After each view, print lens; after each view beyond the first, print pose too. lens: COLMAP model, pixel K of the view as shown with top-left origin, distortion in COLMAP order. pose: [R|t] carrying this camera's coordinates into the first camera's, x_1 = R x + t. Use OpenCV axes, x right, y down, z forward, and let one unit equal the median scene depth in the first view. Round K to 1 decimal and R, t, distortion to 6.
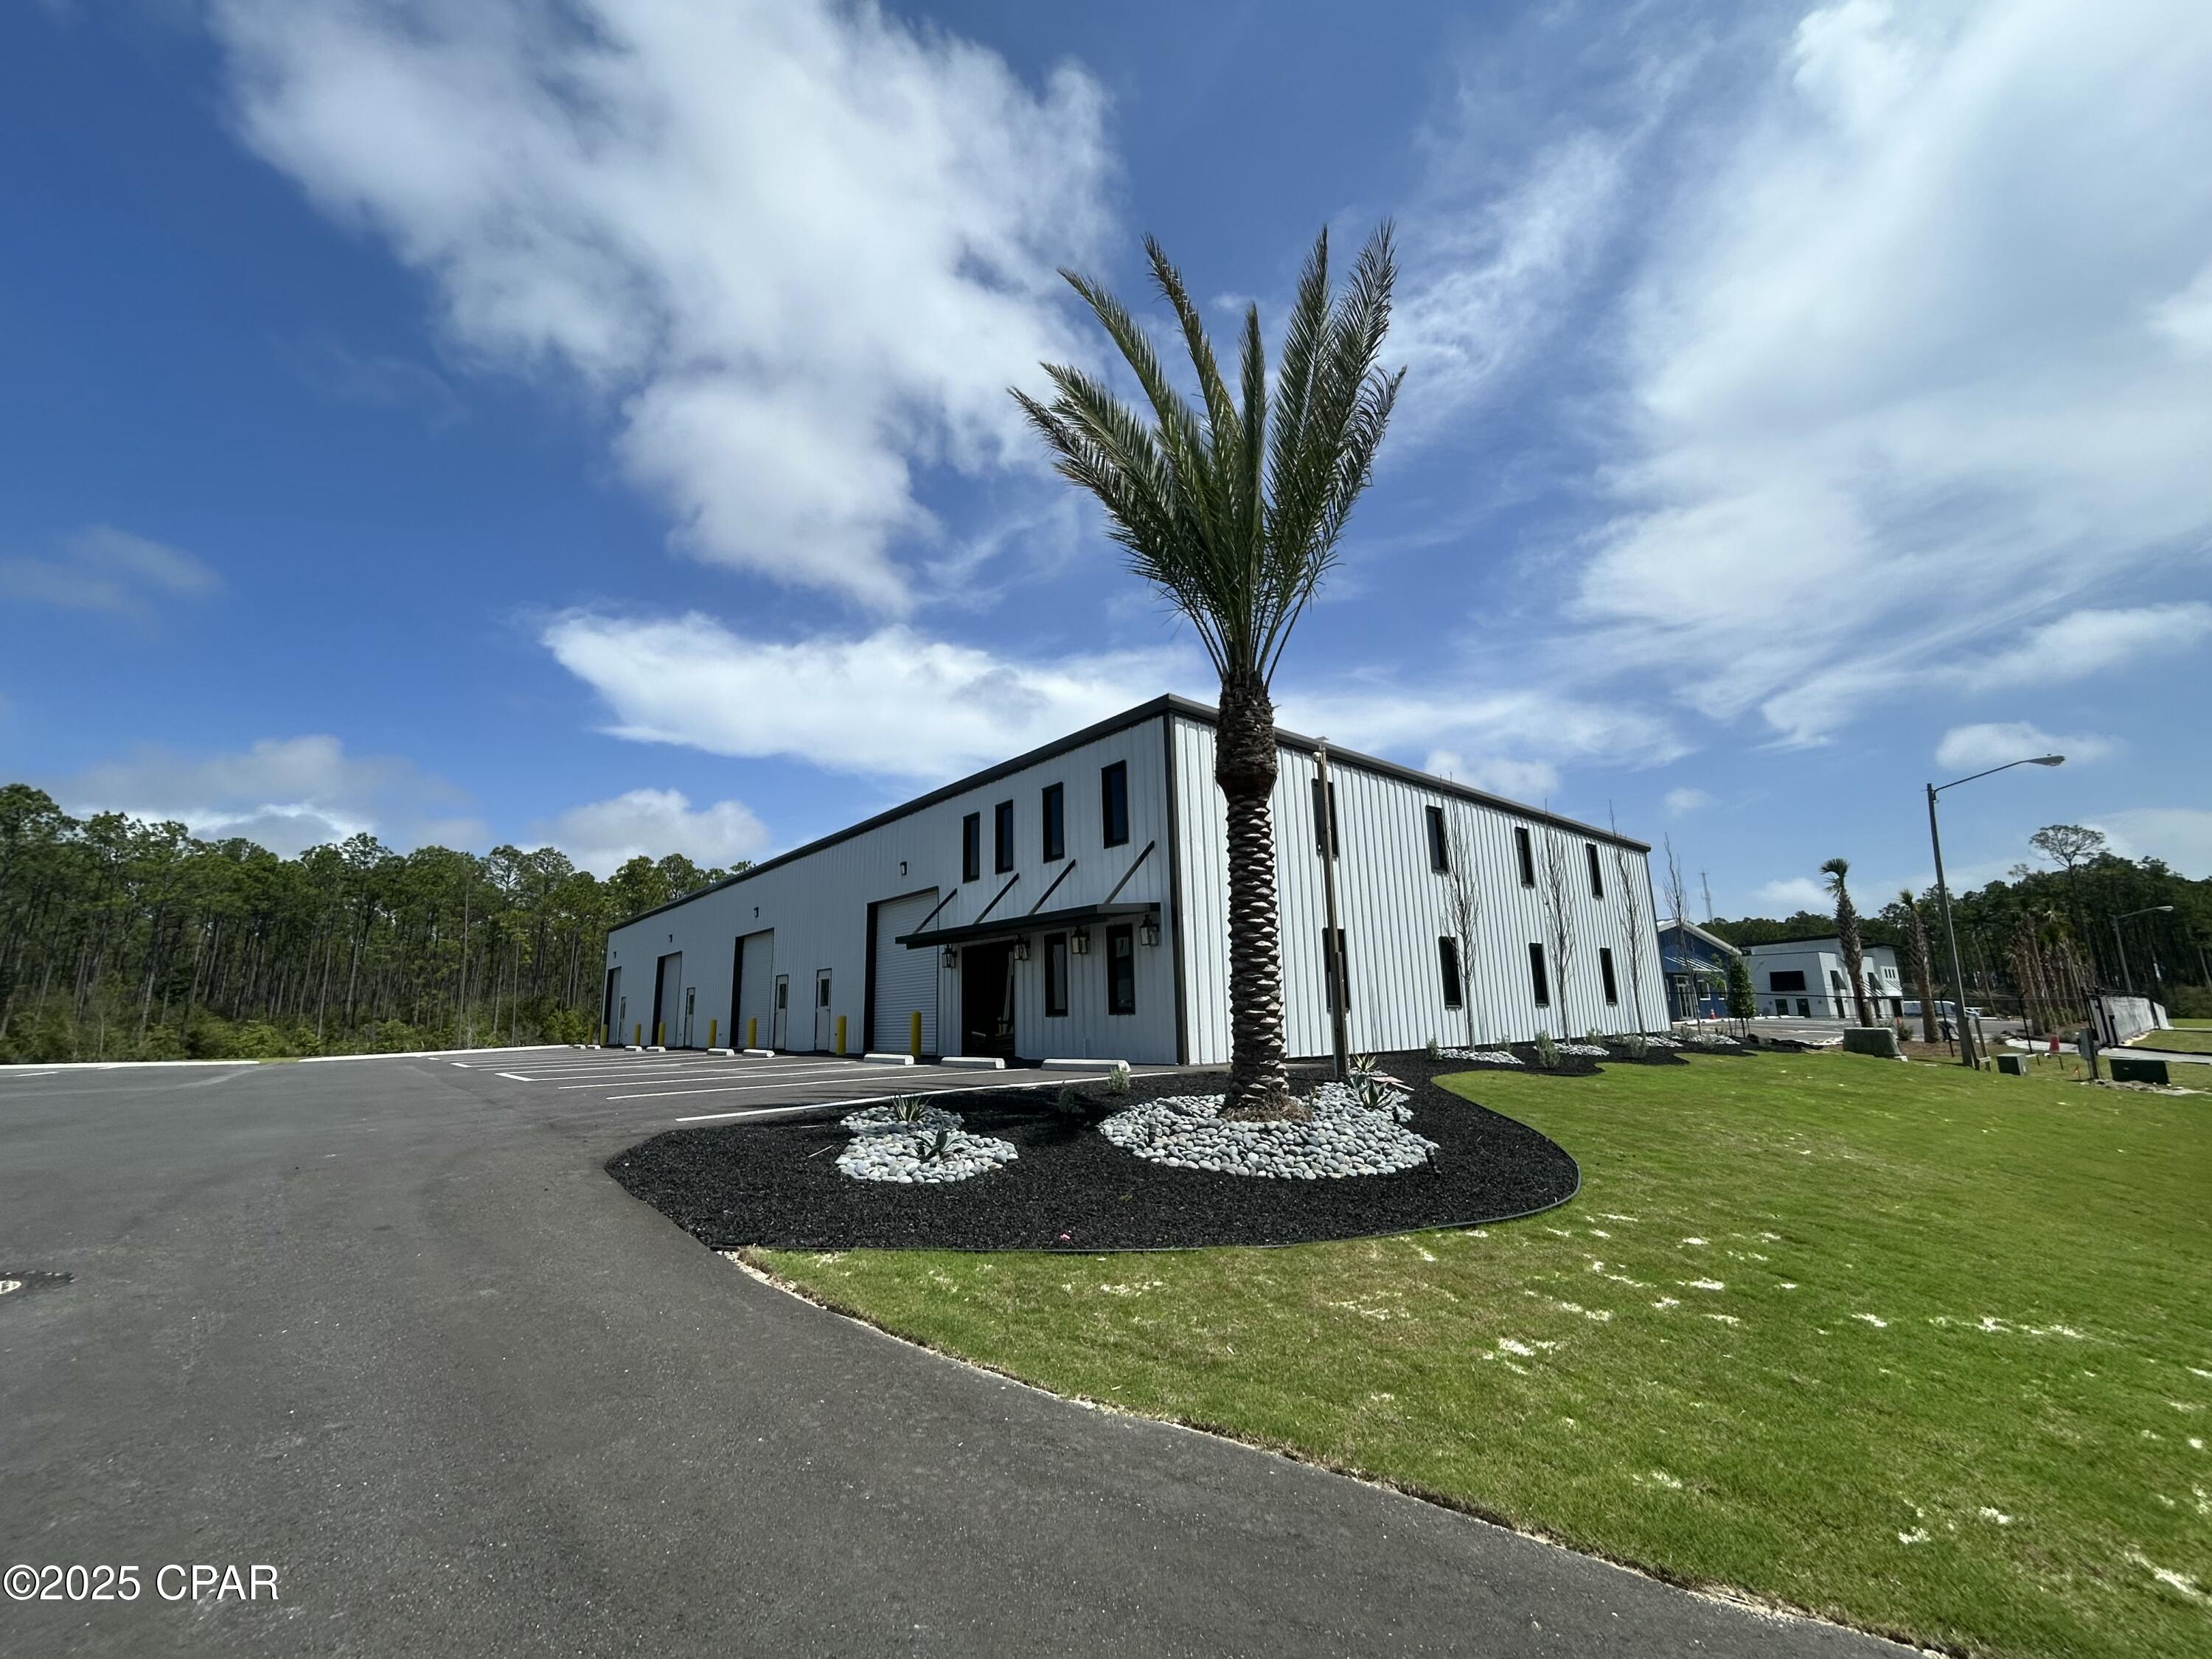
lens RADIAL K [[890.9, 0, 1115.8], [0, 890.9, 845.2], [0, 0, 1]] dist [0.000598, -0.000753]
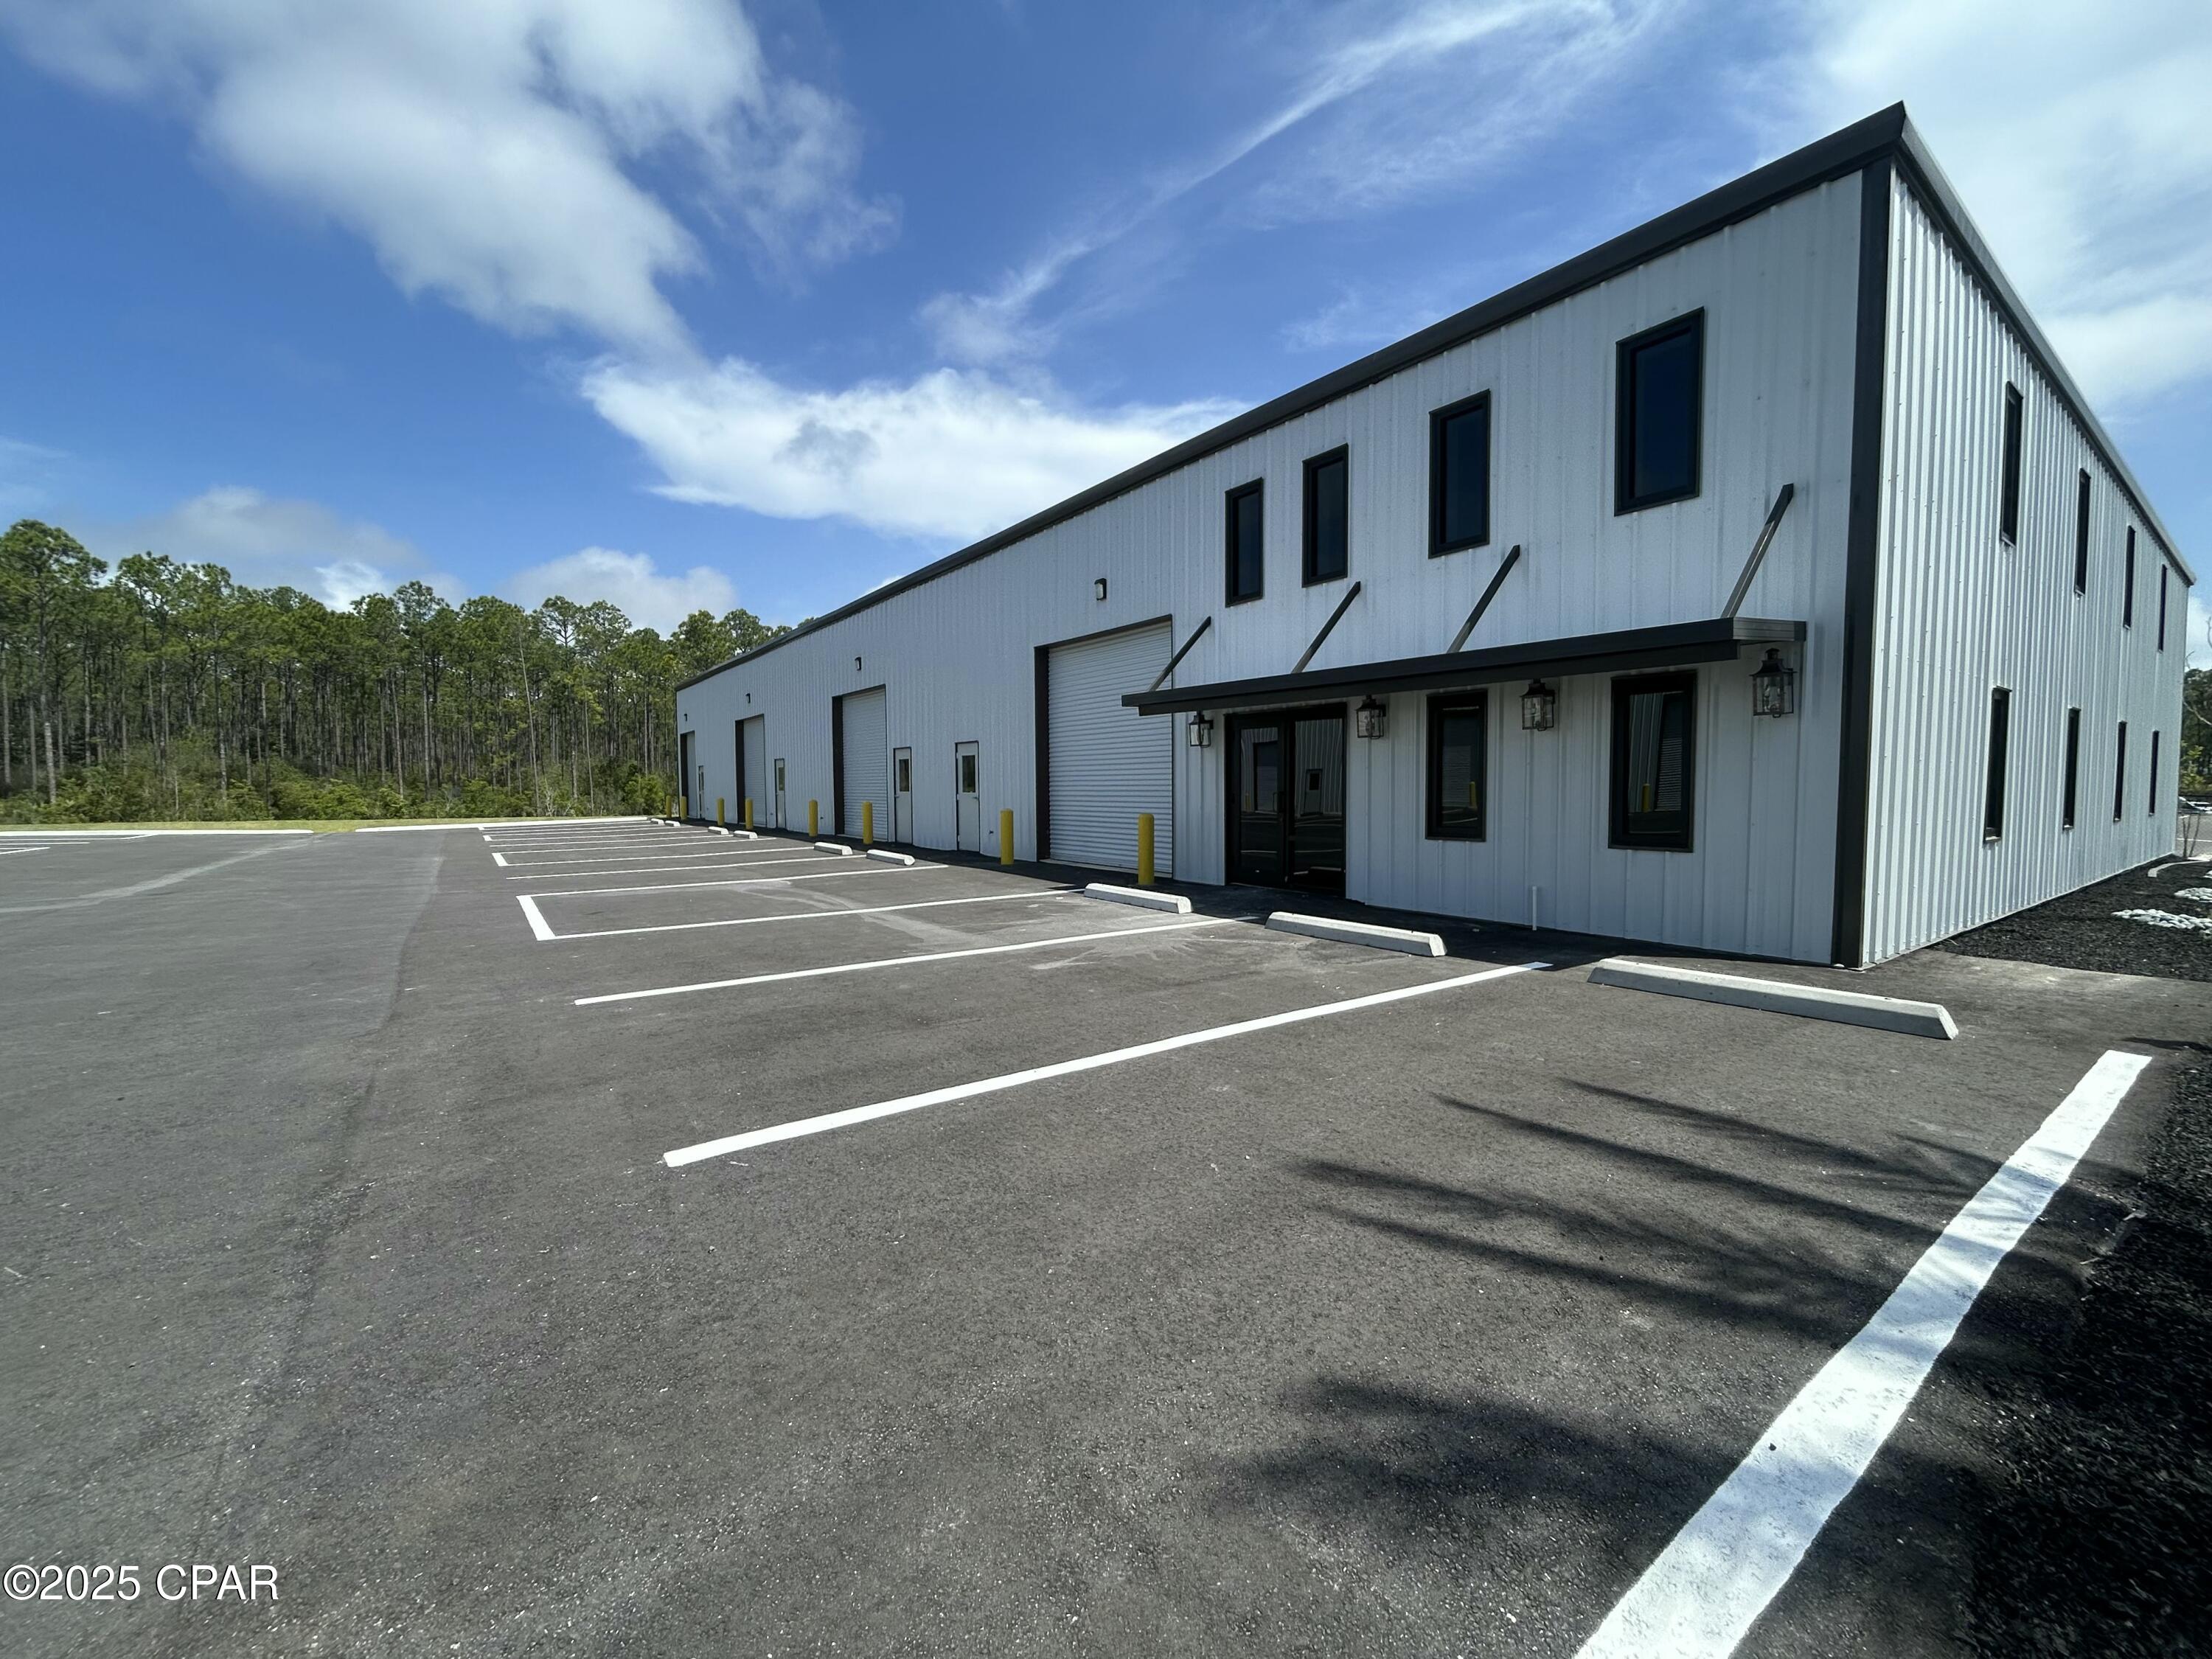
lens RADIAL K [[890.9, 0, 1126.2], [0, 890.9, 840.5], [0, 0, 1]] dist [0.000598, -0.000753]
pose [[0.998292, 0.024739, -0.052923, -0.126112], [-0.010879, 0.968787, 0.247655, 0.029243], [0.057398, -0.246657, 0.967402, 0.231898]]
